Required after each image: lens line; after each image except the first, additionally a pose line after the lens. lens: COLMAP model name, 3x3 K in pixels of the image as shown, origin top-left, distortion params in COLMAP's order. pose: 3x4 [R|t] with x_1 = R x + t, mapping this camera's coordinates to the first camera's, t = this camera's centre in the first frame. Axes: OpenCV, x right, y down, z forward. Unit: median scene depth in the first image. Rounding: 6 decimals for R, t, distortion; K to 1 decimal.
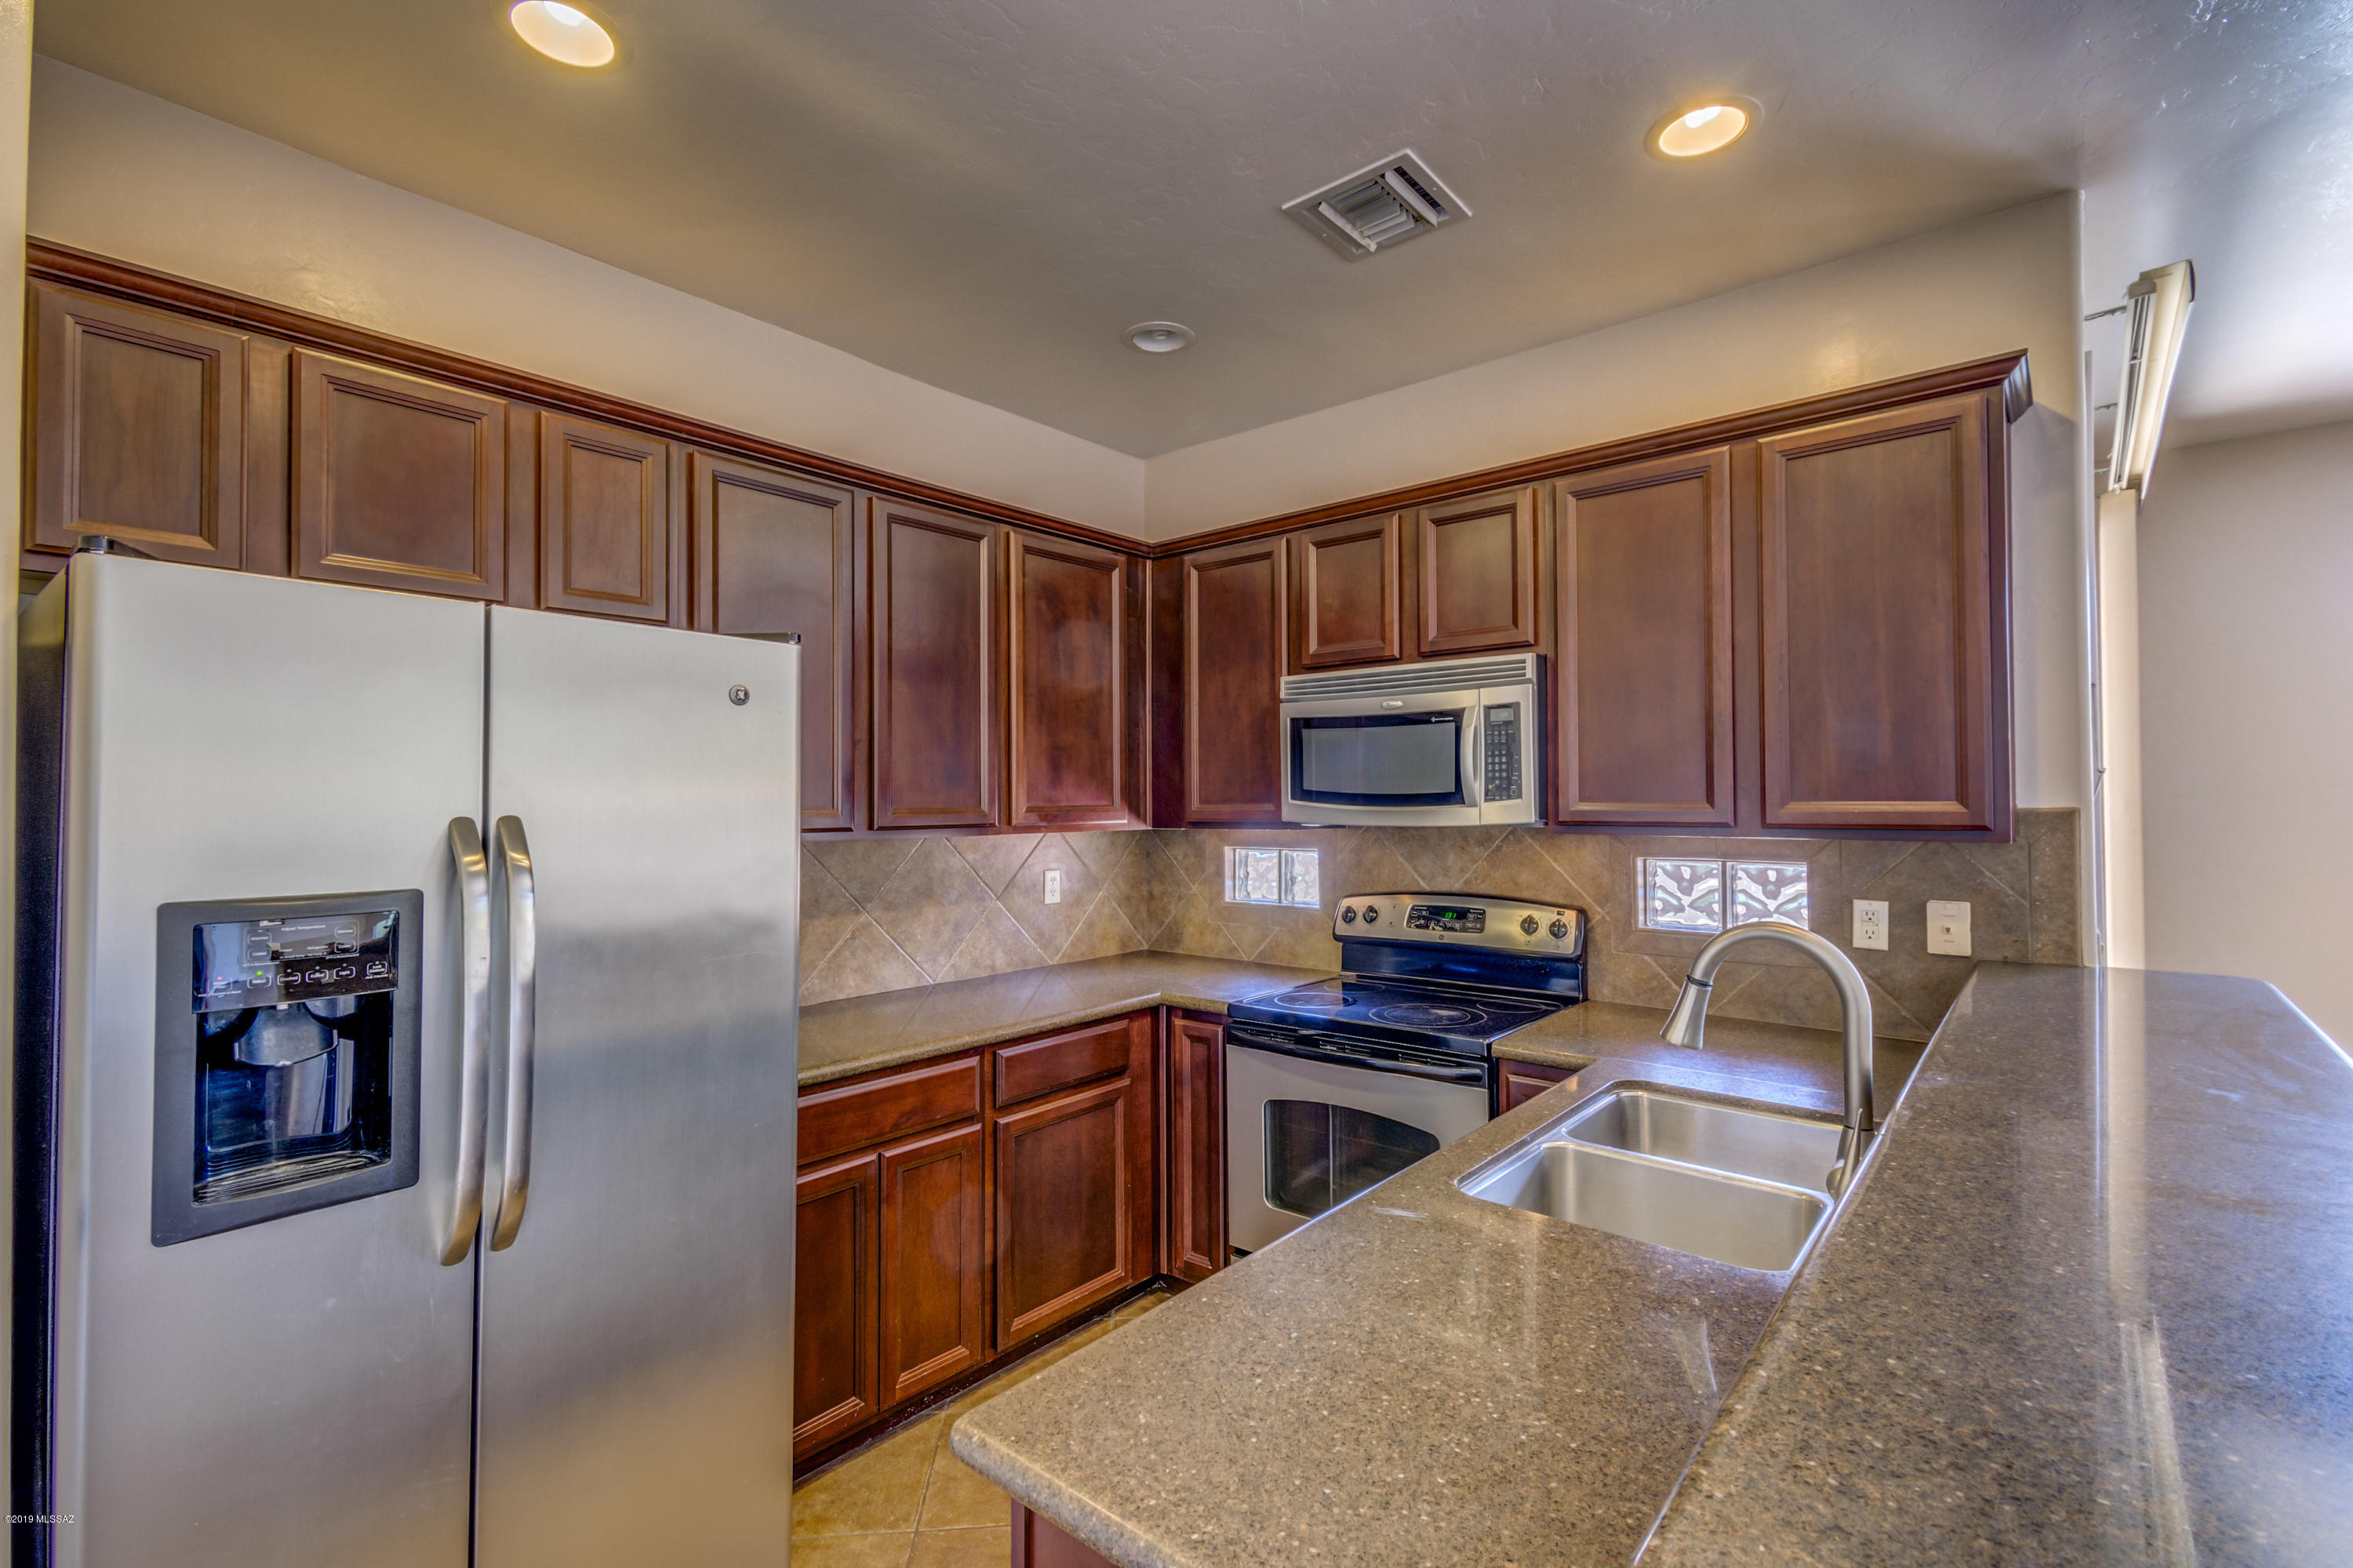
lens RADIAL K [[1044.8, 0, 1175.4], [0, 1044.8, 772.2], [0, 0, 1]] dist [0.018869, -0.008144]
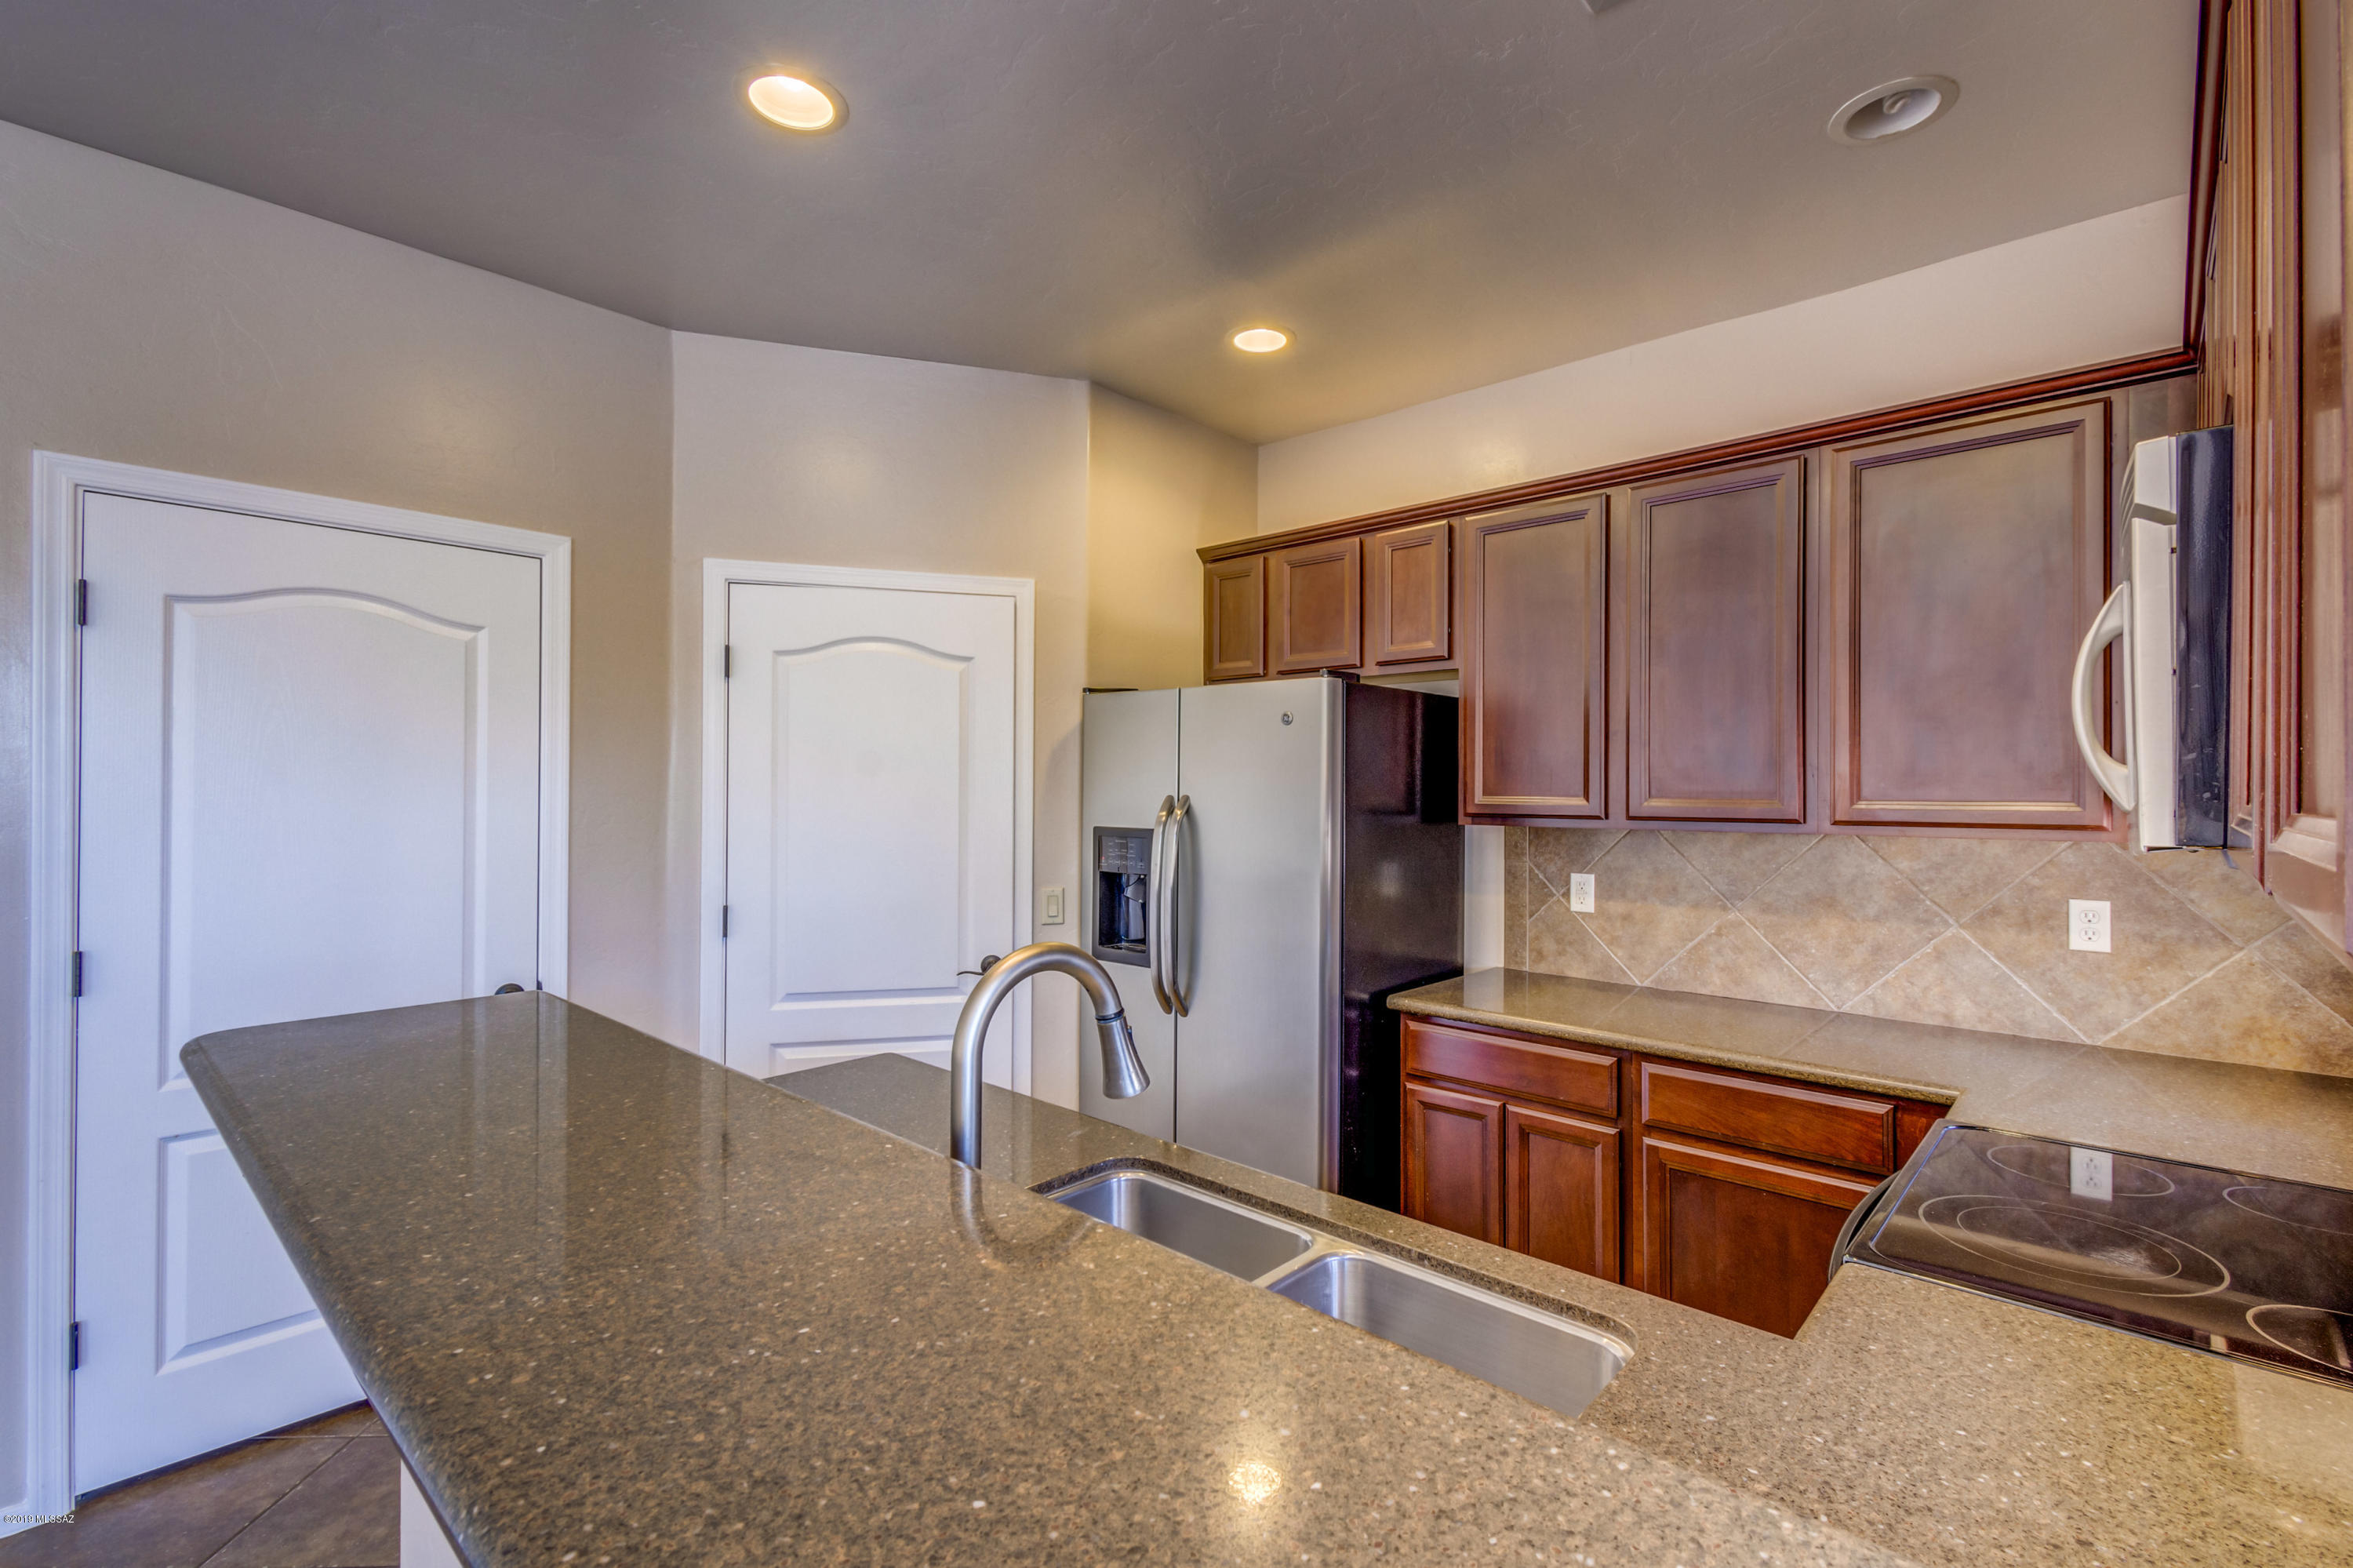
lens RADIAL K [[1044.8, 0, 1180.0], [0, 1044.8, 790.1], [0, 0, 1]] dist [0.018869, -0.008144]
pose [[-0.030208, 0.007521, -0.999515, 0.672890], [0.022060, 0.999733, 0.006856, 0.009610], [0.999300, -0.021843, -0.030366, 0.549262]]
